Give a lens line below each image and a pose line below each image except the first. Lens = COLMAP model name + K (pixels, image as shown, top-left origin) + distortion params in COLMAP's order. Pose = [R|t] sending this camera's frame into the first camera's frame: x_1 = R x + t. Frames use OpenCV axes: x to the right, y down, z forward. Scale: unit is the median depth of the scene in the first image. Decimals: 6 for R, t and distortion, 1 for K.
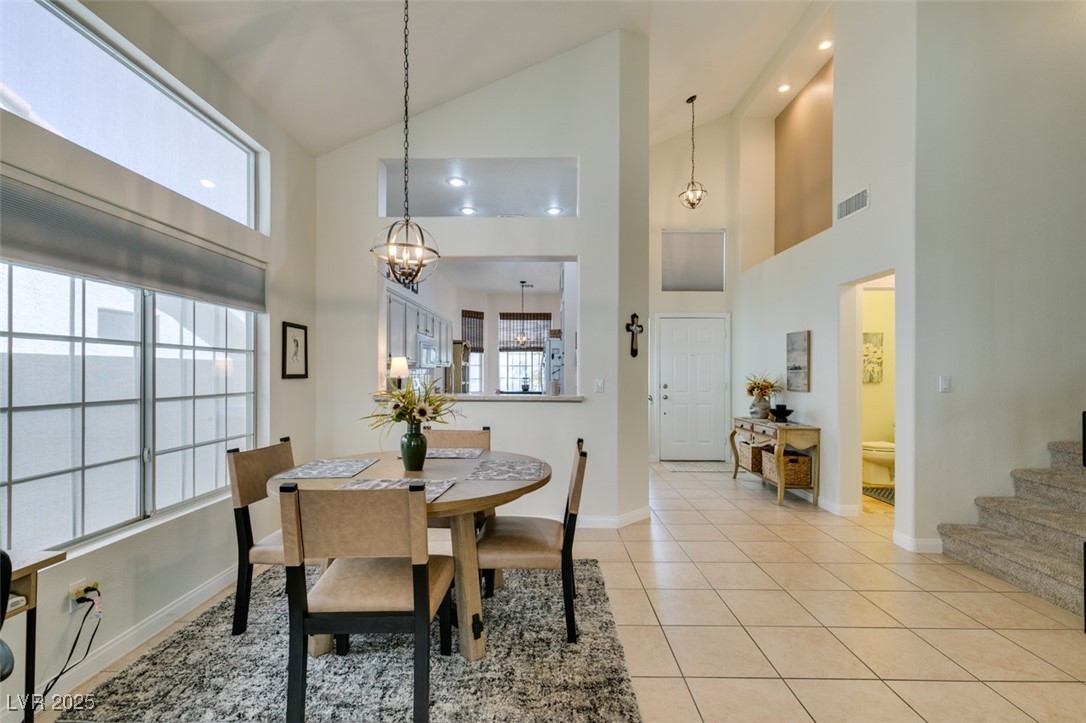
lens RADIAL K [[487.5, 0, 538.8], [0, 487.5, 370.9], [0, 0, 1]] dist [0.002013, -0.000053]
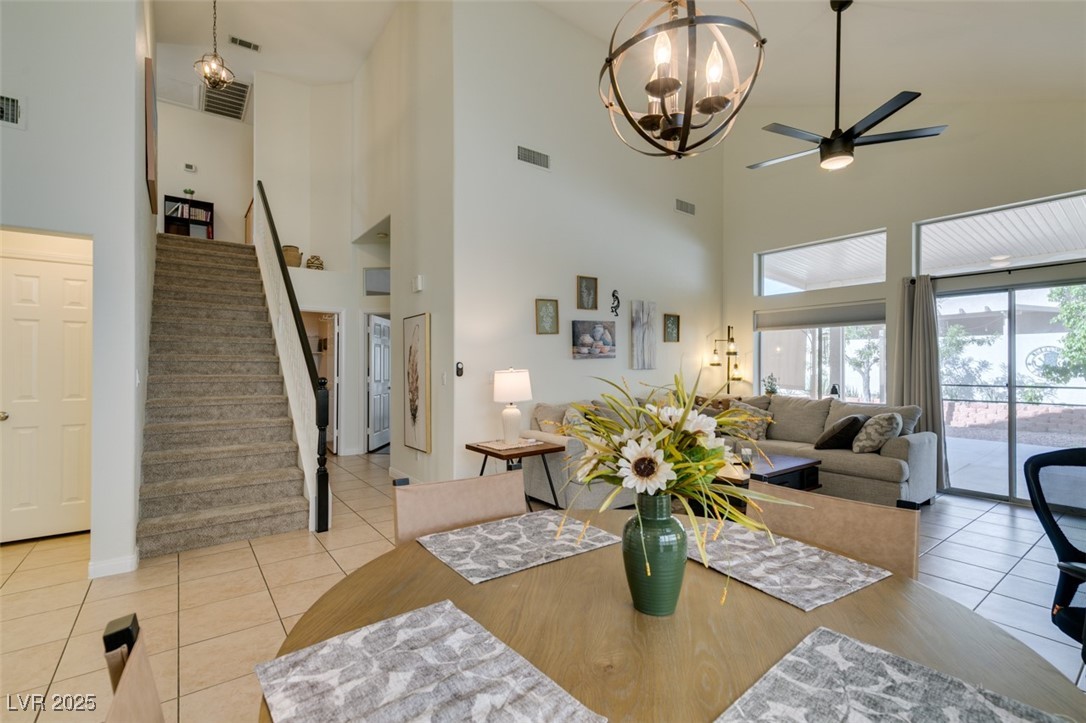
lens RADIAL K [[487.5, 0, 541.9], [0, 487.5, 365.0], [0, 0, 1]] dist [0.002013, -0.000053]
pose [[-0.608612, 0.001196, 0.793467, -0.286193], [-0.002960, 0.999988, -0.003778, 0.002253], [-0.793462, -0.004648, -0.608602, 0.717238]]
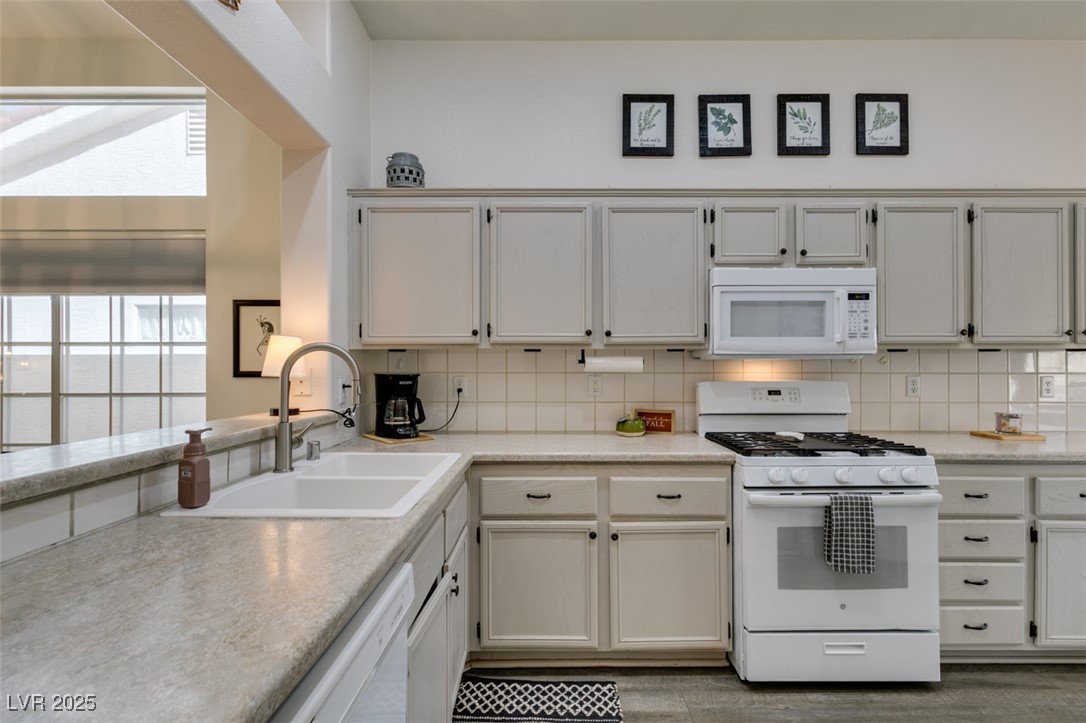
lens RADIAL K [[487.5, 0, 548.8], [0, 487.5, 369.6], [0, 0, 1]] dist [0.002013, -0.000053]
pose [[0.024107, 0.000373, -0.999709, 0.177649], [0.003732, 0.999993, 0.000463, 0.004471], [0.999702, -0.003742, 0.024106, 1.124491]]
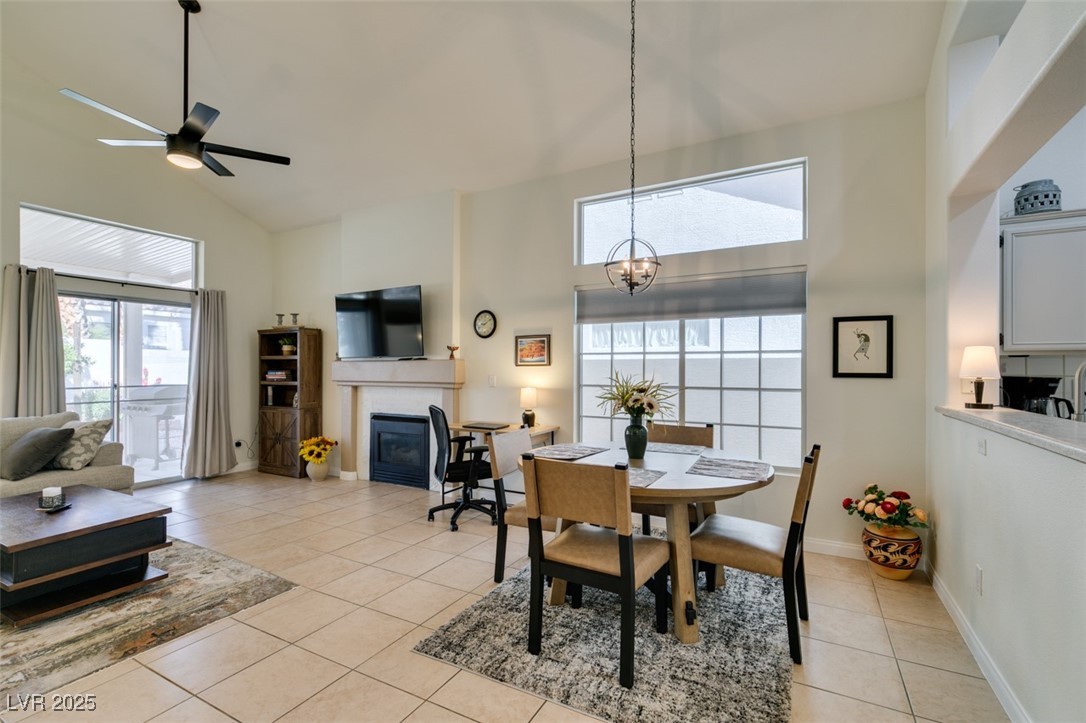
lens RADIAL K [[487.5, 0, 541.1], [0, 487.5, 365.8], [0, 0, 1]] dist [0.002013, -0.000053]
pose [[-0.464779, -0.006619, -0.885402, 0.452673], [0.000593, 0.999970, -0.007787, 0.000416], [0.885426, -0.004144, -0.464761, 0.721272]]
